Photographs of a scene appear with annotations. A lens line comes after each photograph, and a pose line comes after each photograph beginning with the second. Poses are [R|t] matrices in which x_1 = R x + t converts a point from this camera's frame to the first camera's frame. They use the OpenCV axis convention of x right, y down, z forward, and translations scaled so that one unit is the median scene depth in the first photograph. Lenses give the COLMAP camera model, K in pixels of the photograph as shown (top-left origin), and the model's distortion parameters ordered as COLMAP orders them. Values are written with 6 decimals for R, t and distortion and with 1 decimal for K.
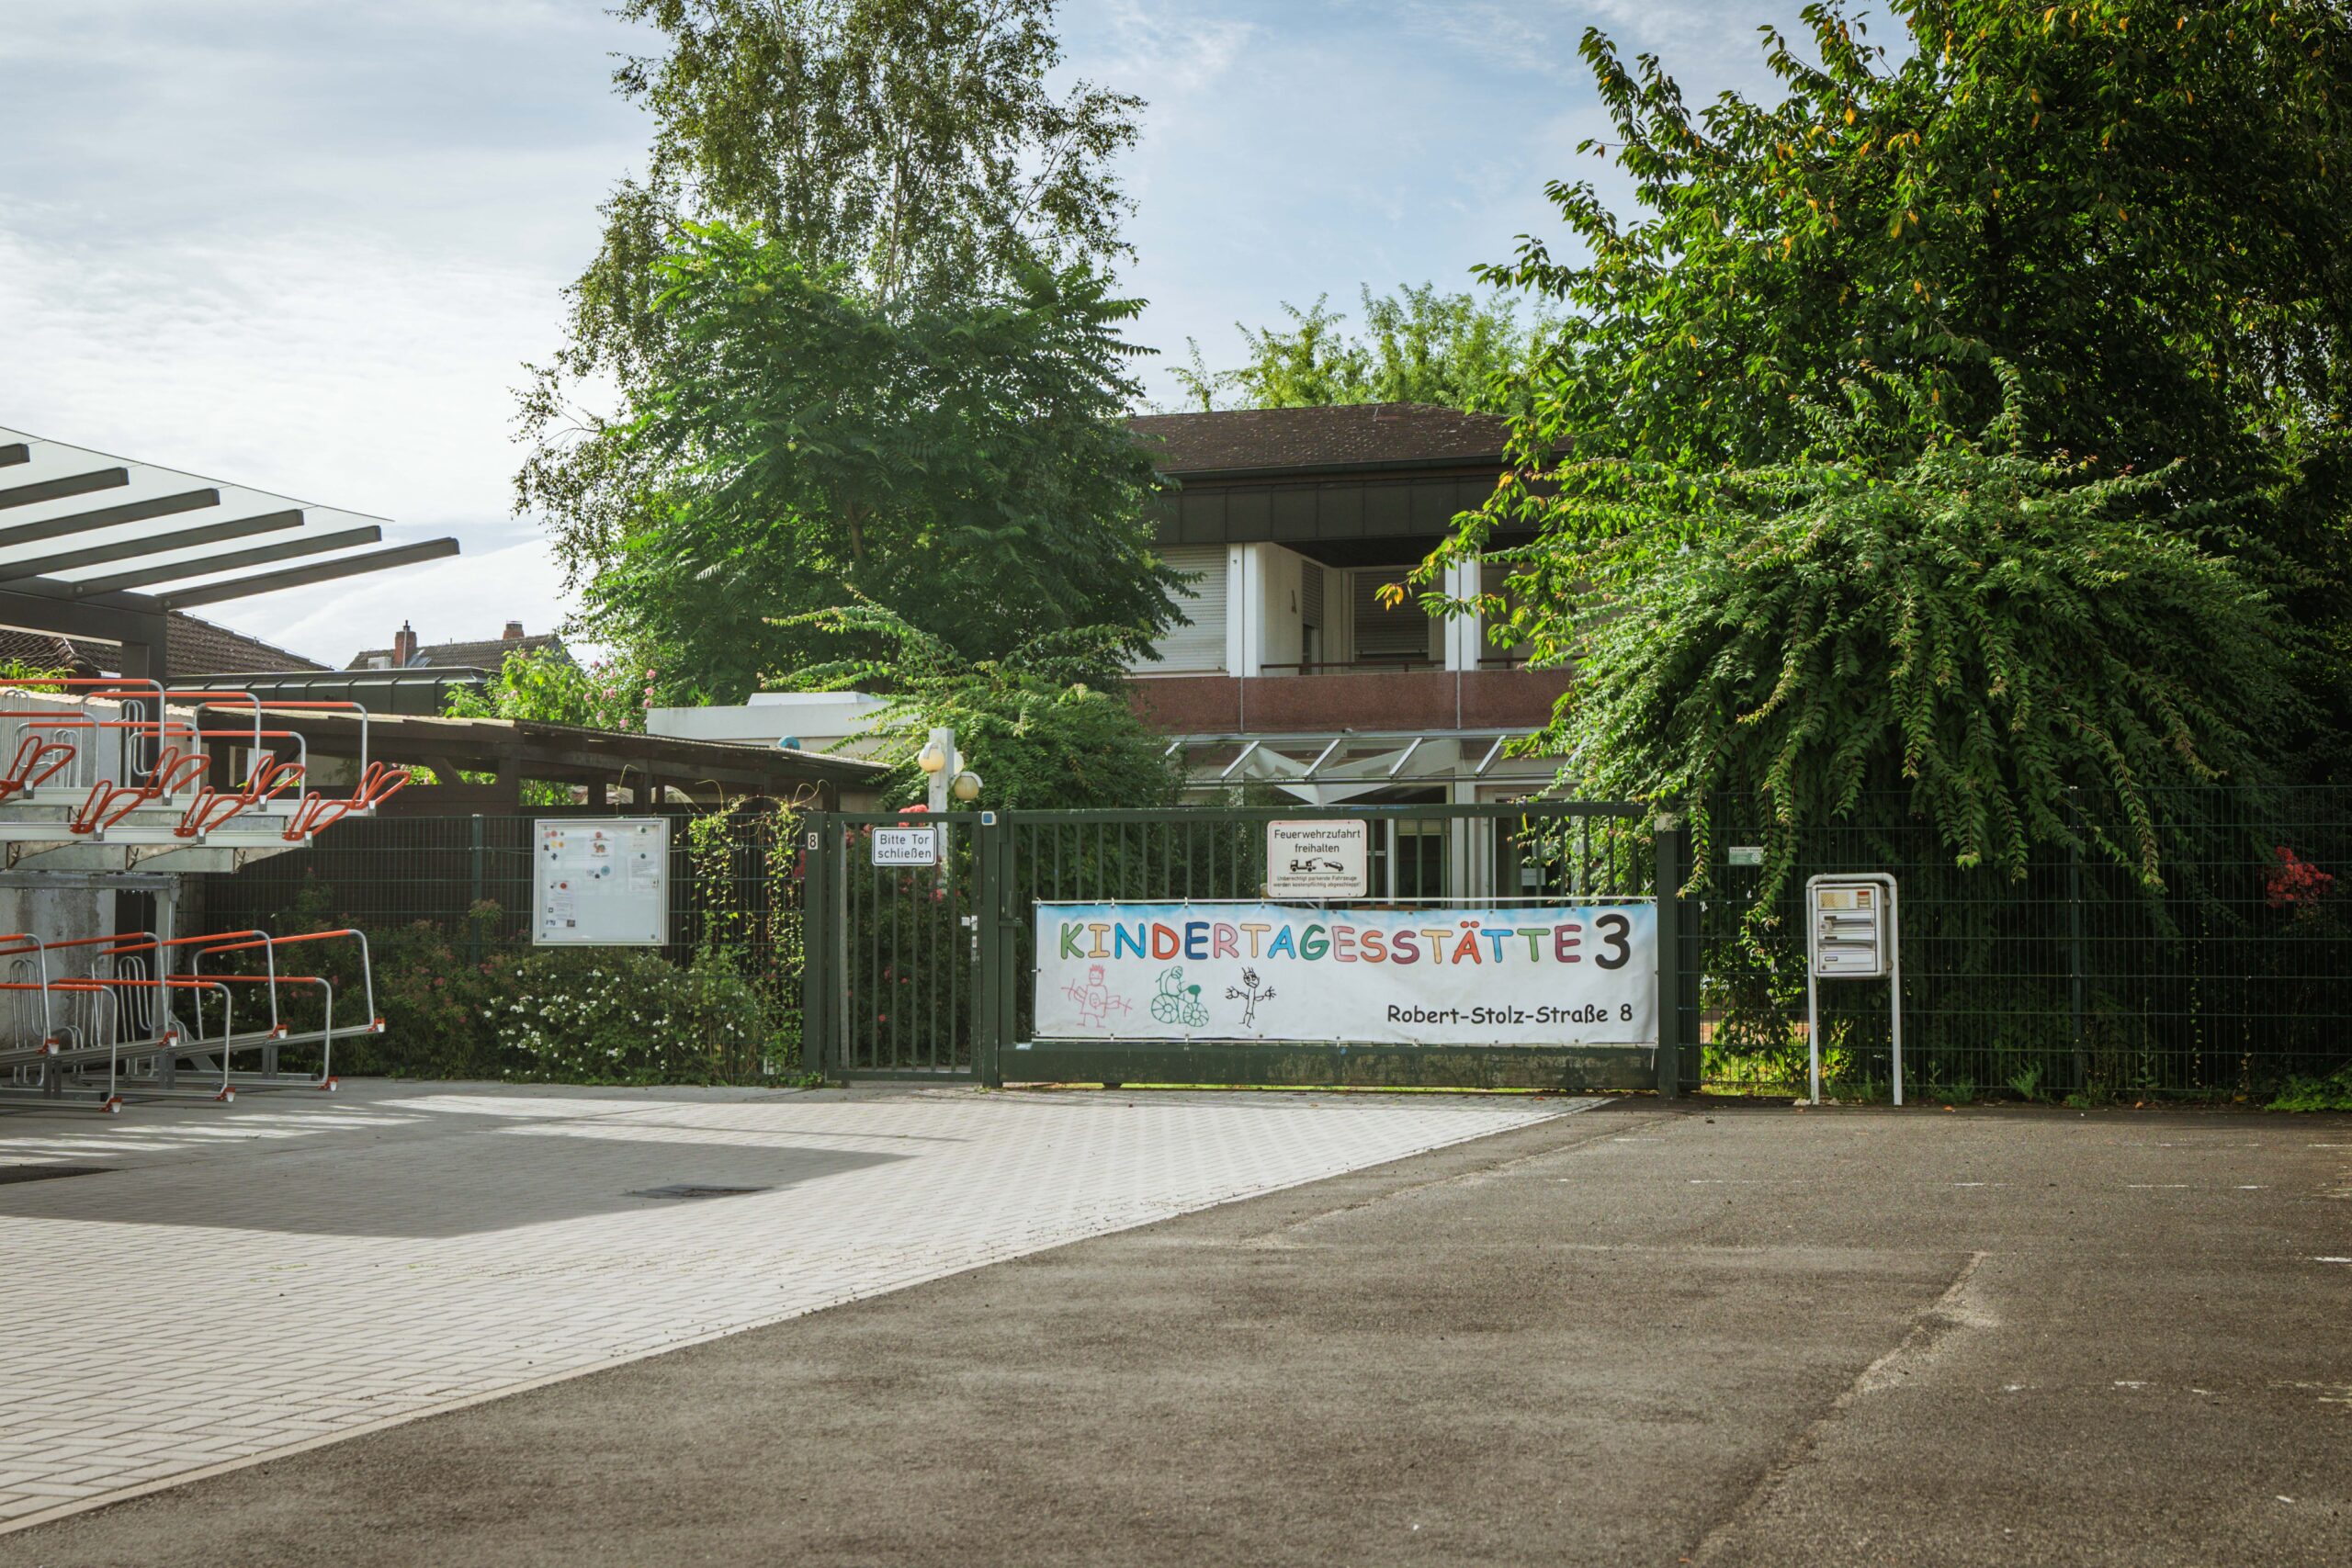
lens RADIAL K [[3330.4, 0, 1176.0], [0, 3330.4, 784.0], [0, 0, 1]] dist [0.074516, -0.004029]
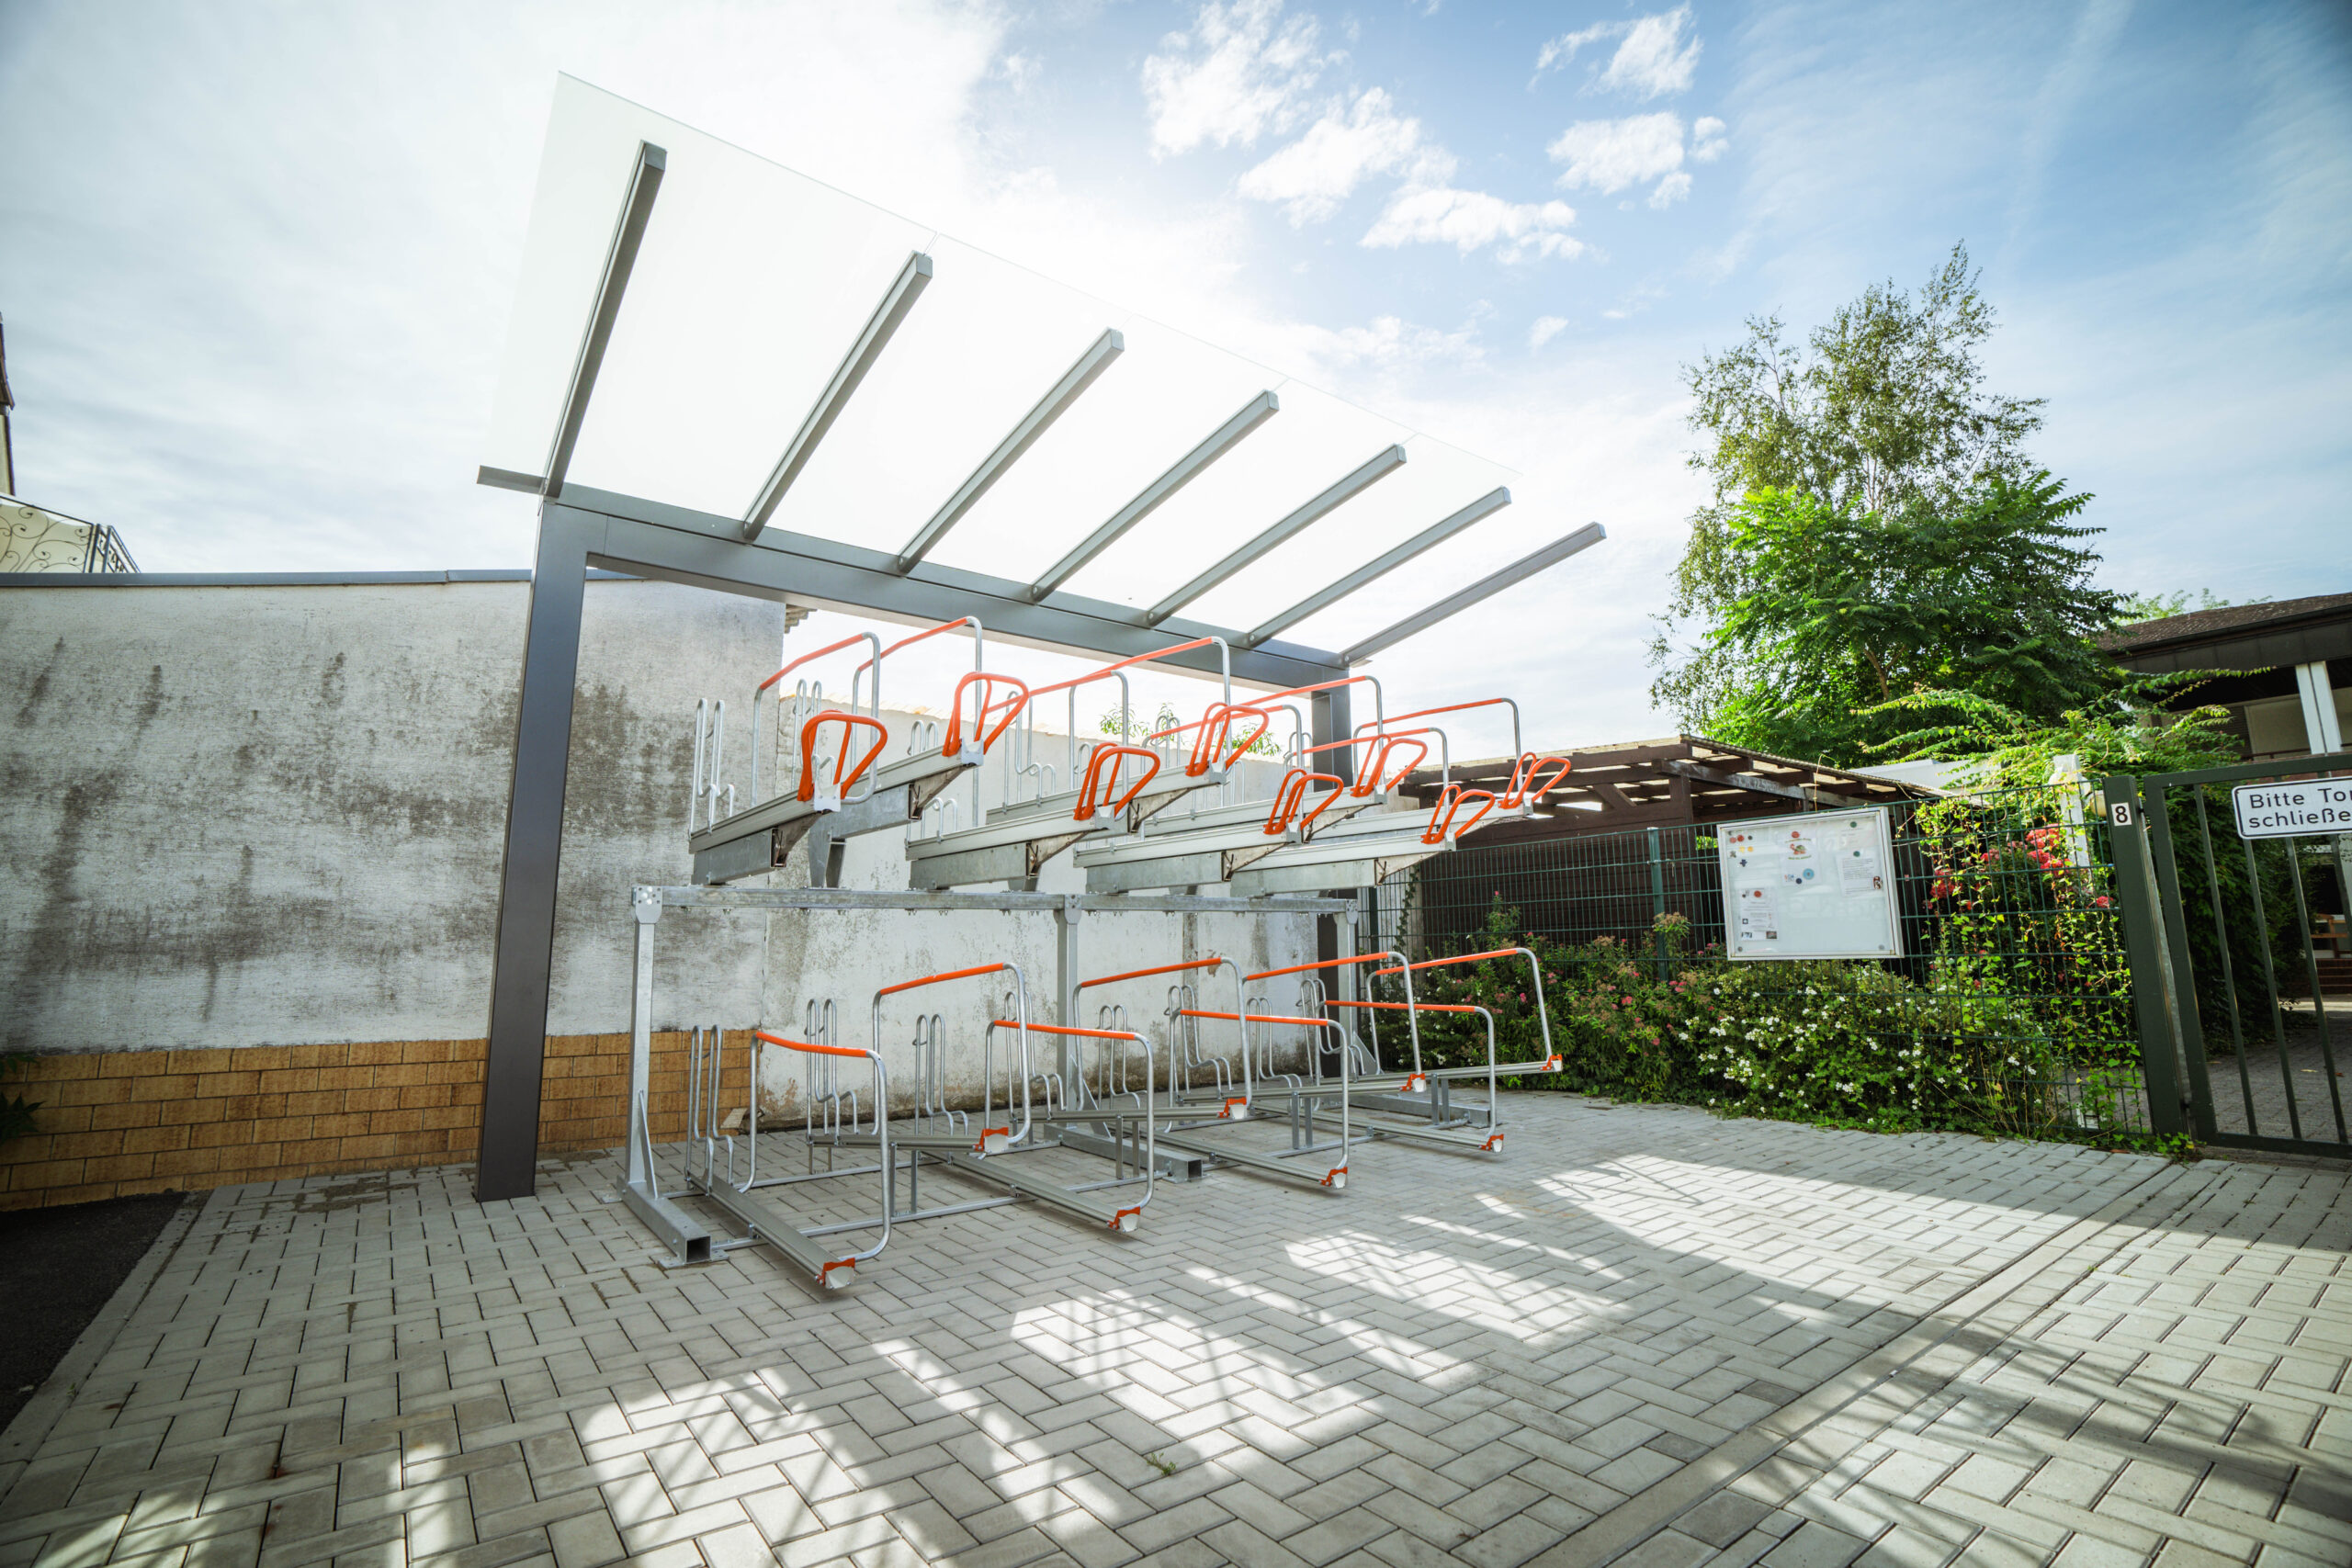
lens RADIAL K [[1075.1, 0, 1176.0], [0, 1075.1, 784.0], [0, 0, 1]] dist [-0.063052, 0.025295]
pose [[0.815078, -0.104749, -0.569803, -0.146470], [0.041217, 0.991511, -0.123315, 0.029981], [0.577883, 0.077026, 0.812476, 0.676260]]
